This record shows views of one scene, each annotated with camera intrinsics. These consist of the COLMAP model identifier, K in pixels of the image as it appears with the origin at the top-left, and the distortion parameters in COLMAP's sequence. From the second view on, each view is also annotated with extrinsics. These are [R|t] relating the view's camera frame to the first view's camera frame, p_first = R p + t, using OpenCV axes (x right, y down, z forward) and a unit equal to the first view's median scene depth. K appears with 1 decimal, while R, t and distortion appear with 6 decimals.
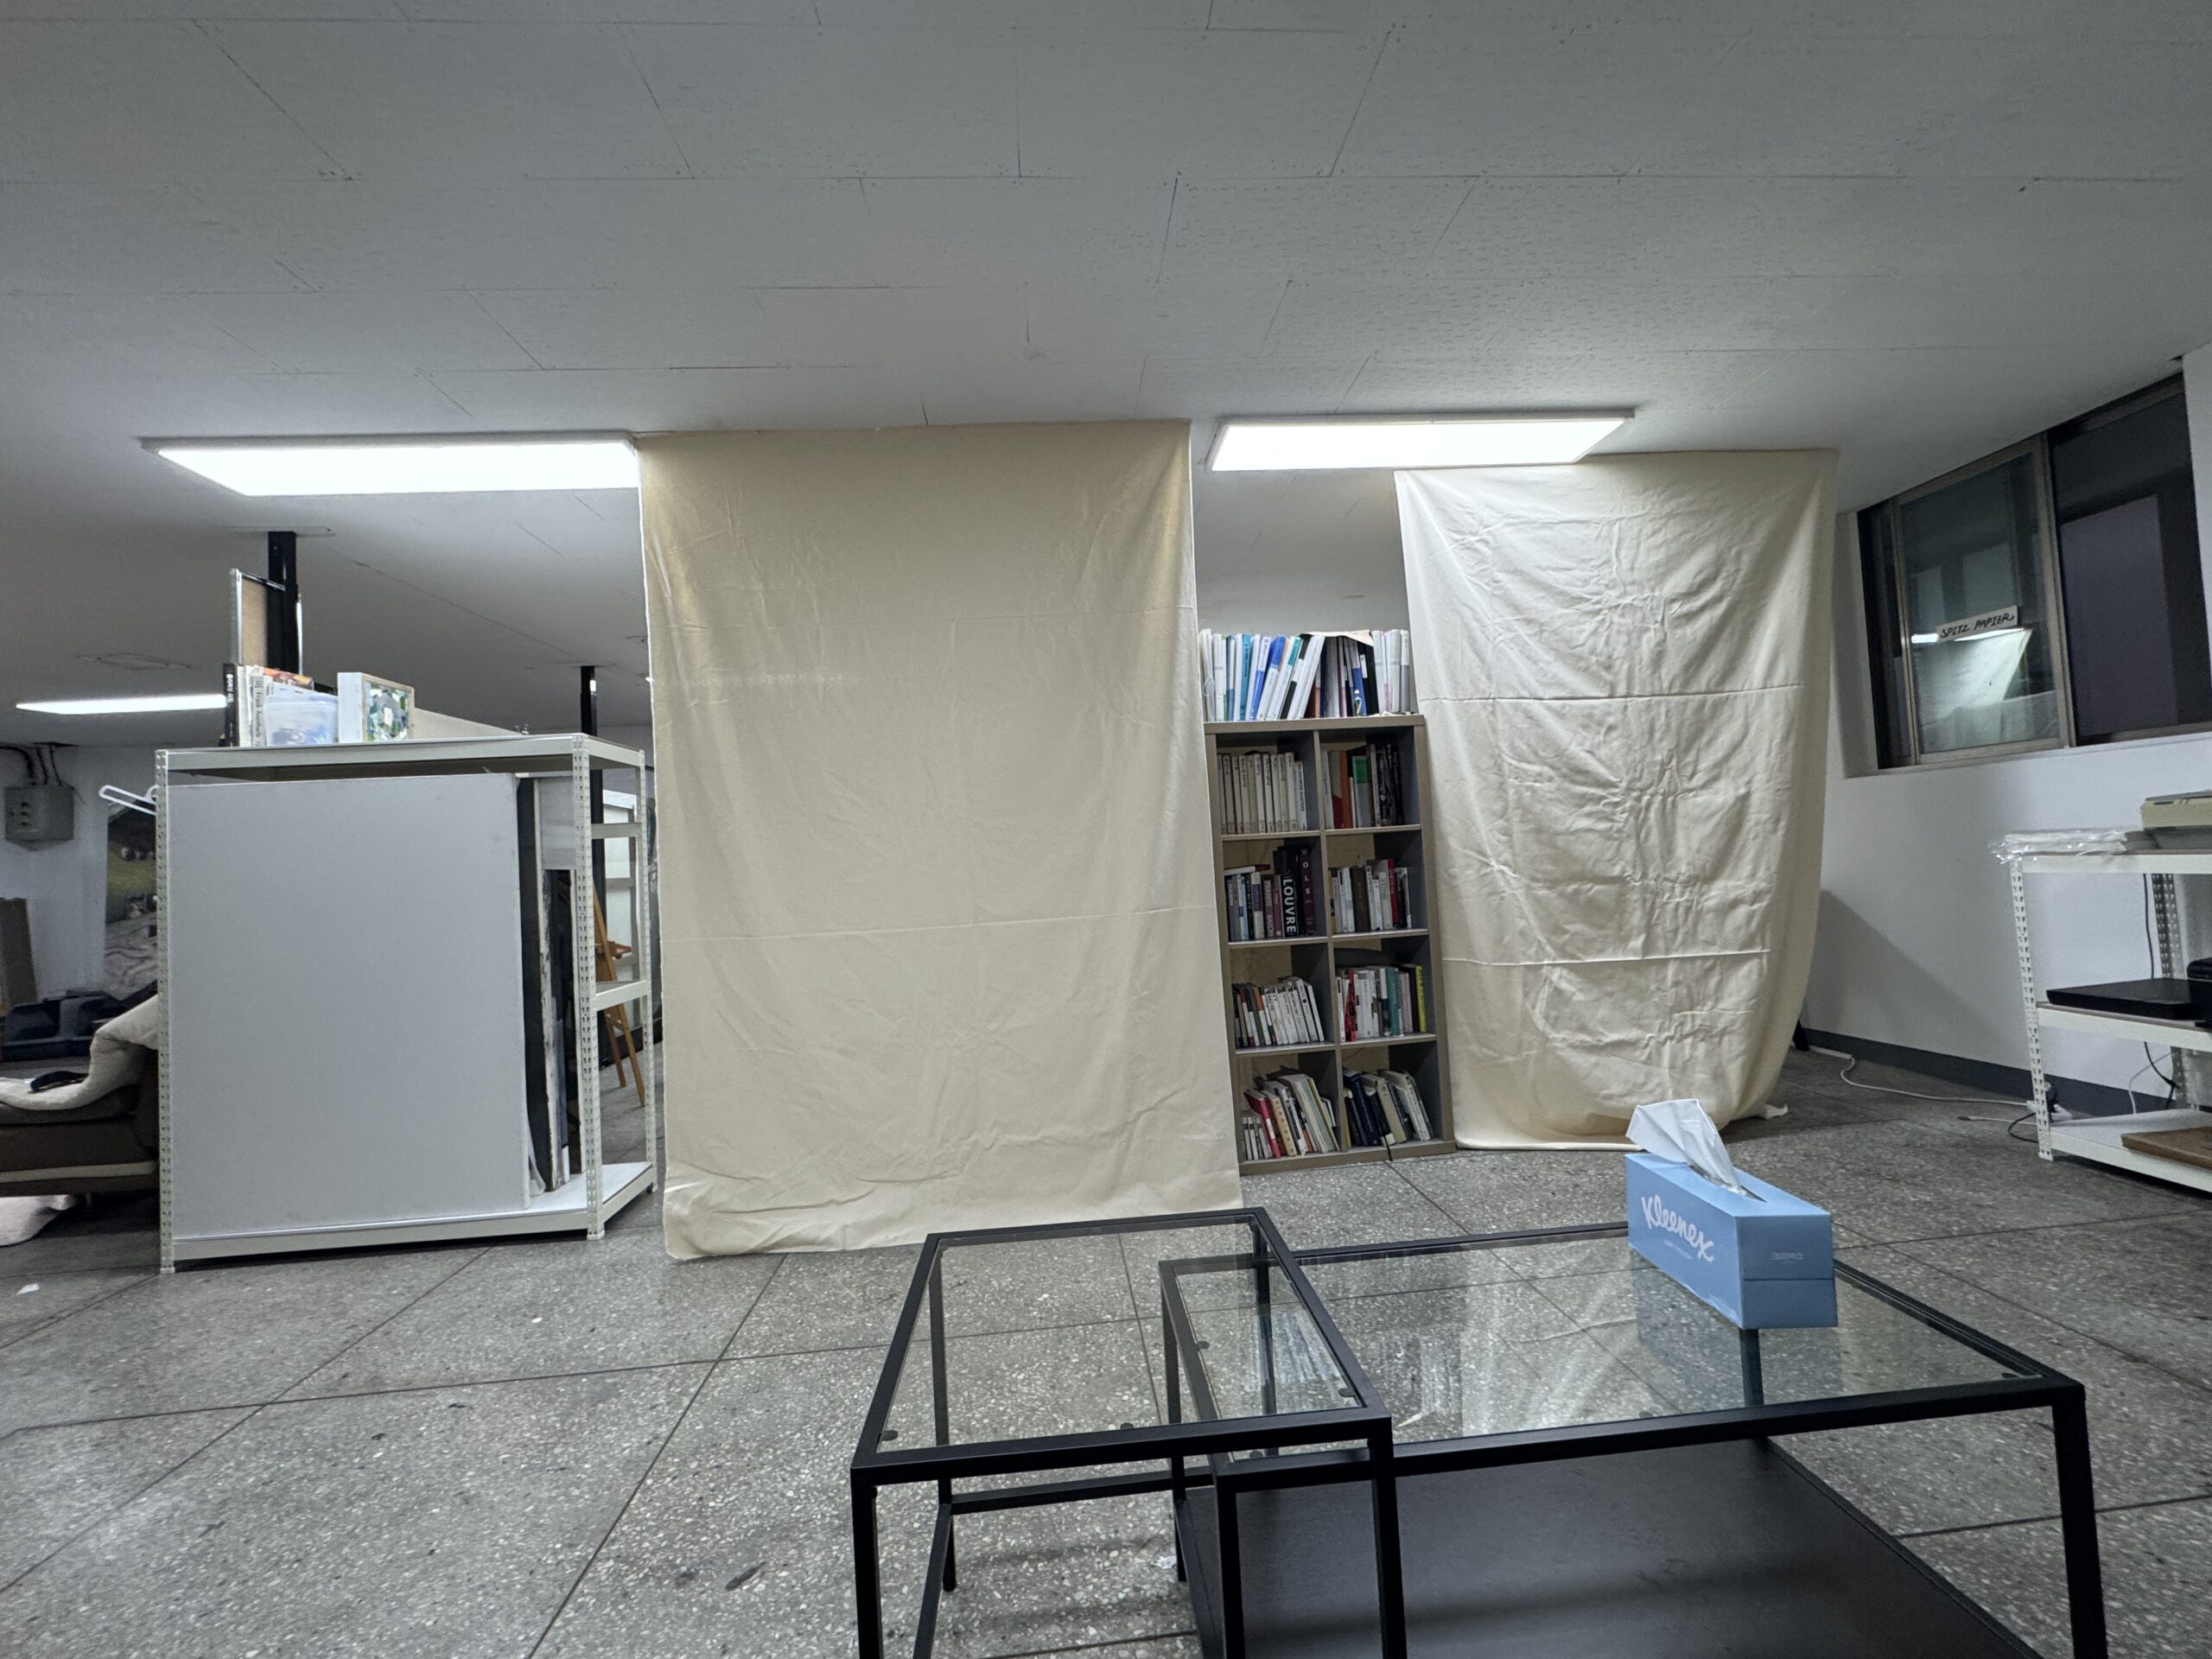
lens RADIAL K [[874.4, 0, 1106.0], [0, 874.4, 829.5], [0, 0, 1]] dist [-0.005472, 0.000819]
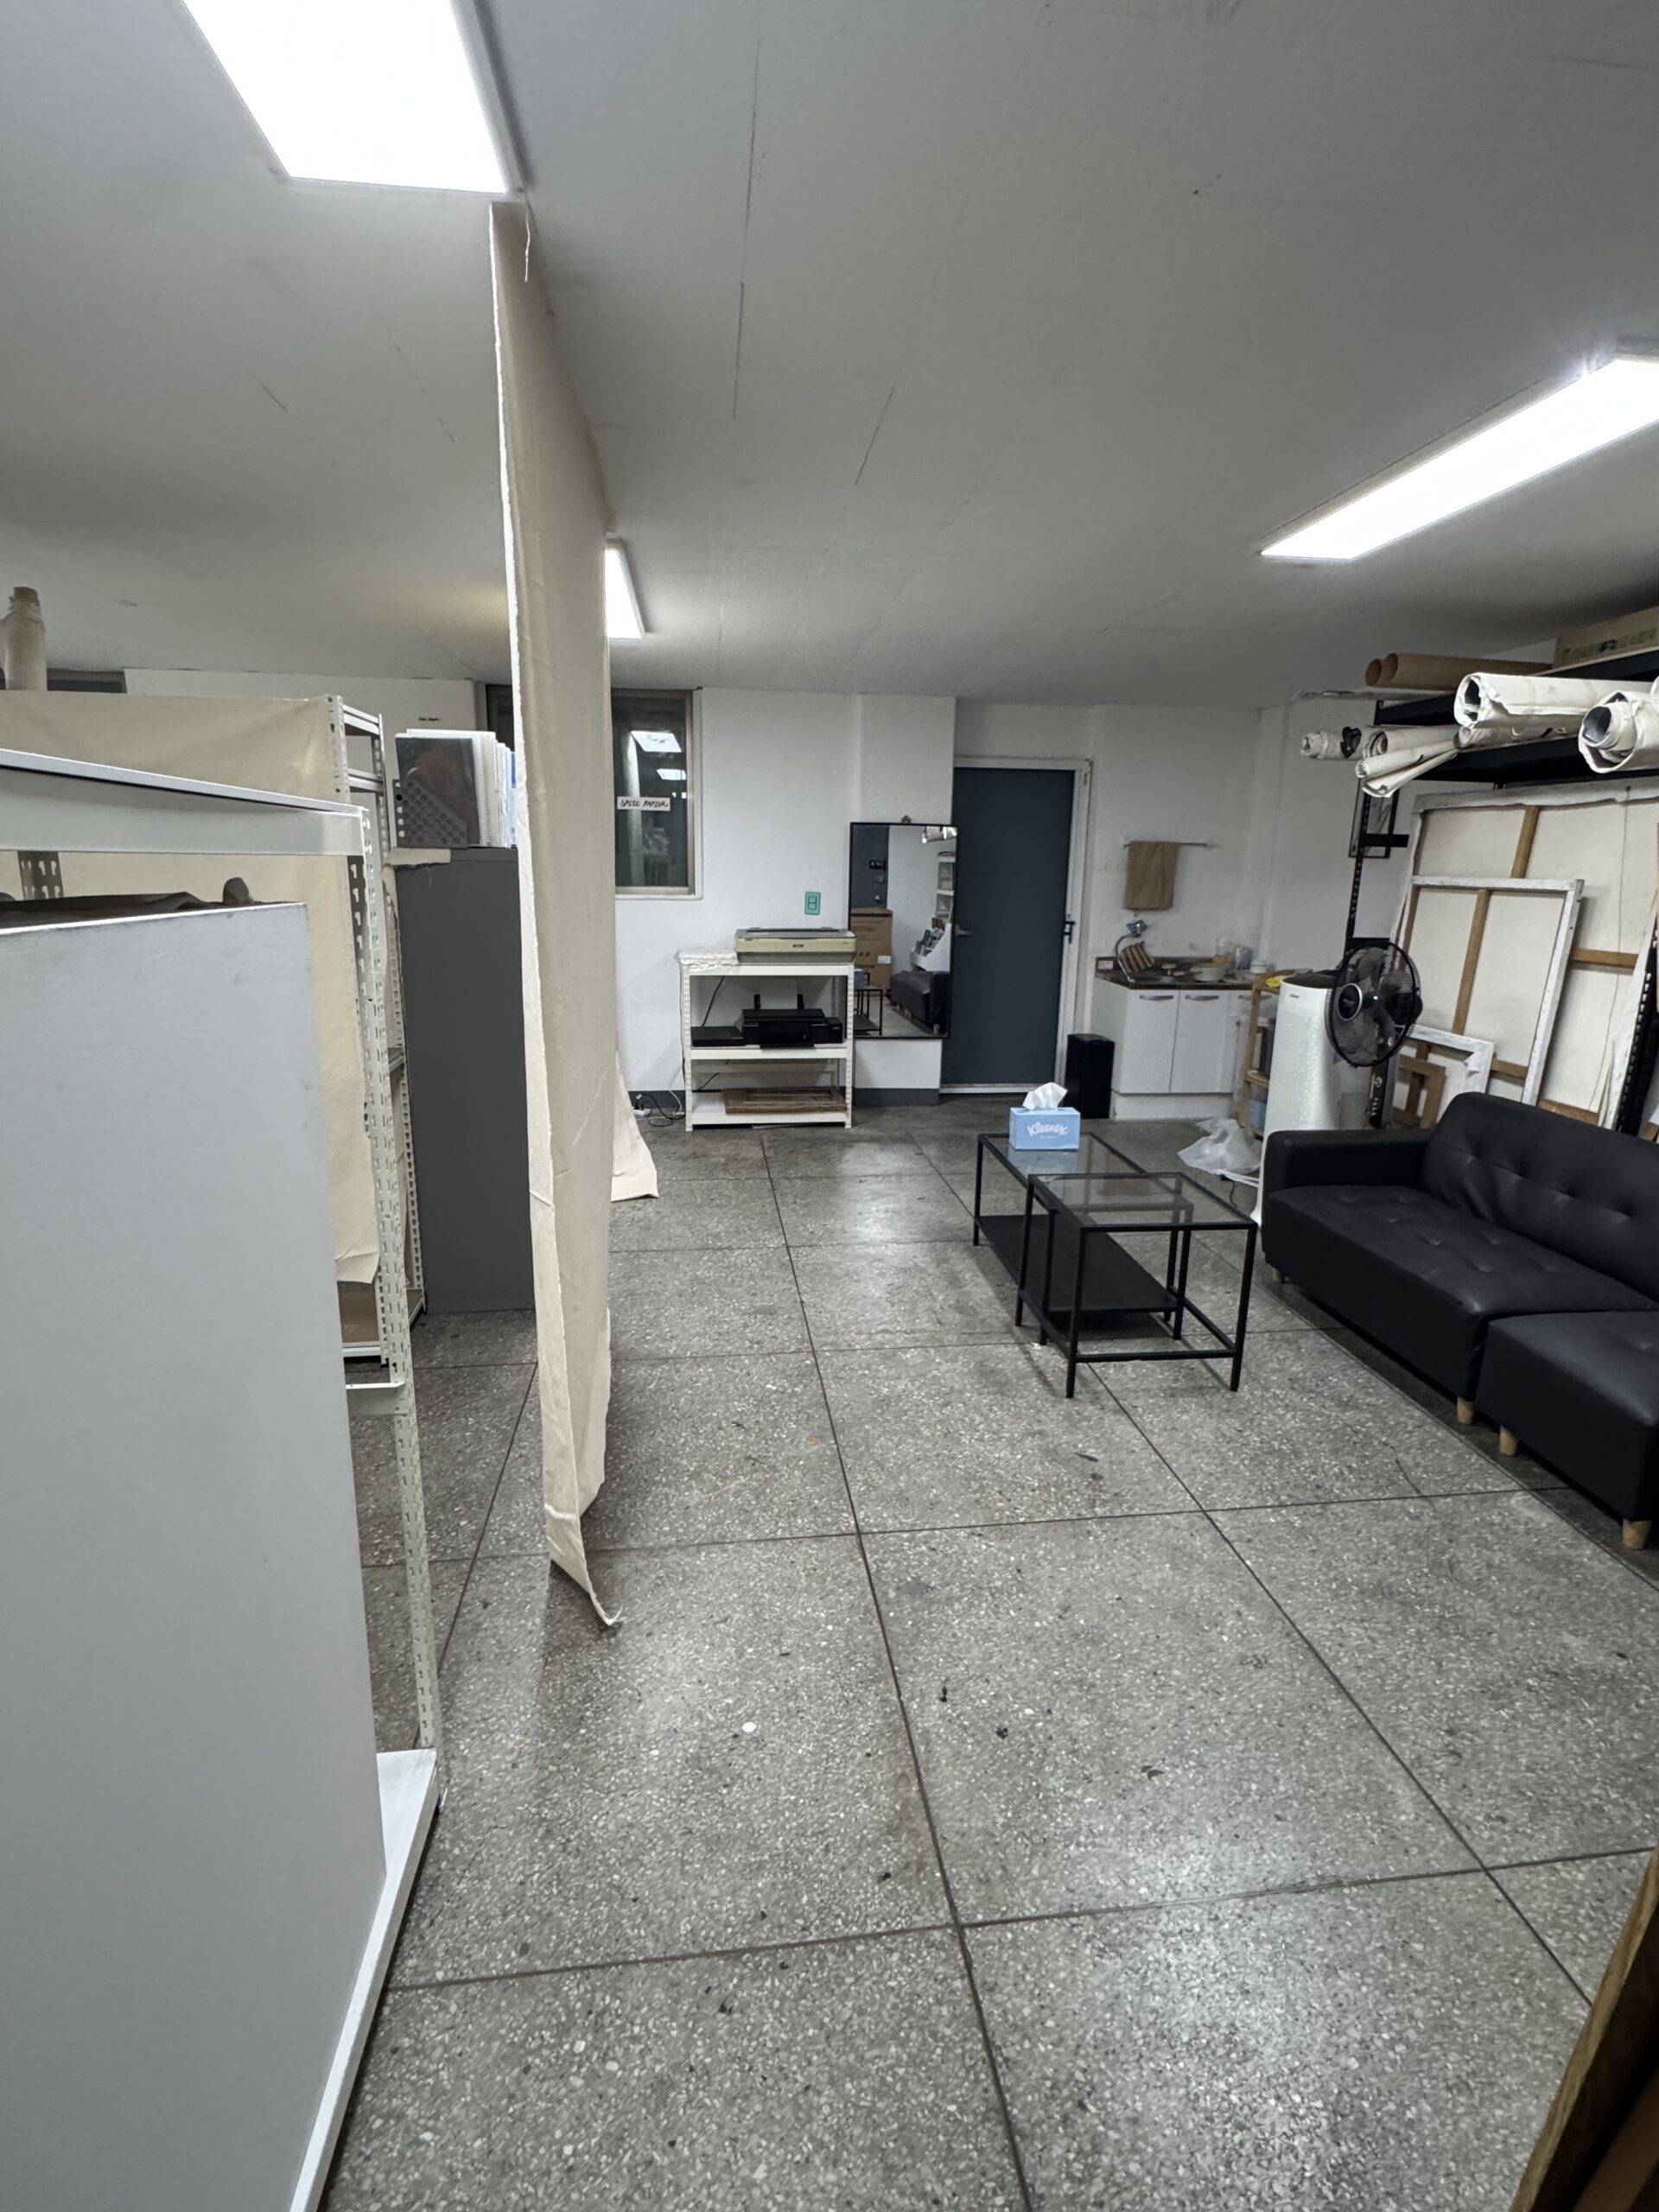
lens RADIAL K [[1084.6, 0, 829.5], [0, 1084.6, 1106.0], [0, 0, 1]] dist [0.000167, -0.000132]
pose [[-0.041684, -0.168782, 0.984772, -1.687953], [-0.046543, 0.984886, 0.166831, -0.097740], [-0.998046, -0.038880, -0.048909, 1.171442]]
